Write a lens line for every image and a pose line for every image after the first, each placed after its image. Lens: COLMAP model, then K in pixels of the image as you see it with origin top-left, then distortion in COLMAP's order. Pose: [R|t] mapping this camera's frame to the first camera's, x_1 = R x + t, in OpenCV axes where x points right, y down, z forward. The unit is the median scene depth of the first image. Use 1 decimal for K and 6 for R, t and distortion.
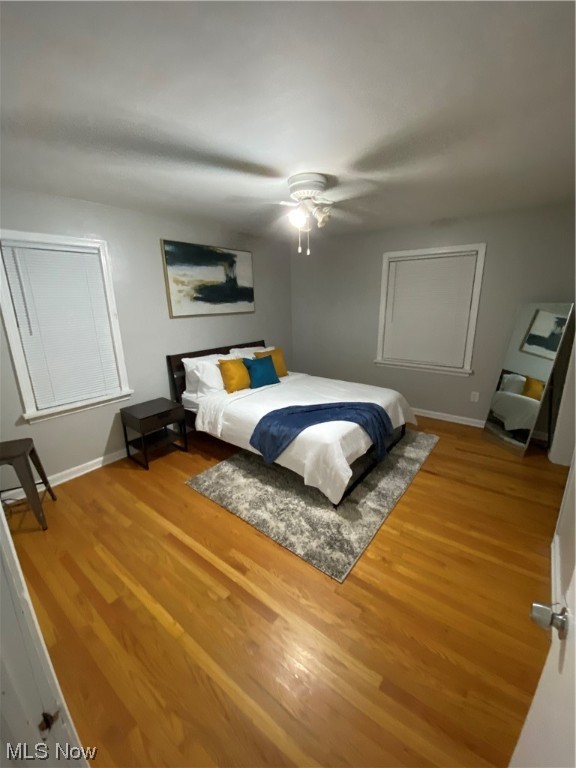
lens RADIAL K [[313.2, 0, 292.5], [0, 313.2, 380.1], [0, 0, 1]] dist [0.030635, -0.026362]
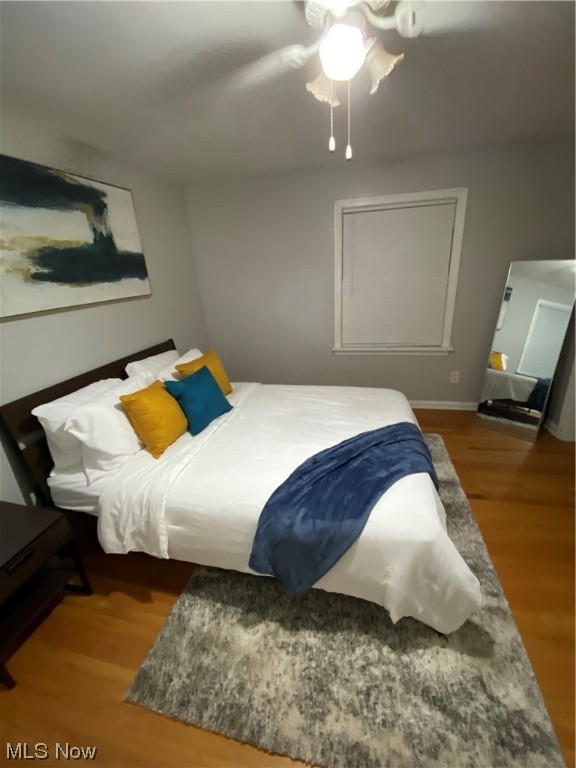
lens RADIAL K [[313.2, 0, 292.5], [0, 313.2, 380.1], [0, 0, 1]] dist [0.030635, -0.026362]
pose [[0.908002, -0.174792, 0.380763, -0.171061], [0.146467, 0.983902, 0.102389, -0.102022], [-0.392531, -0.037200, 0.918986, 0.419168]]
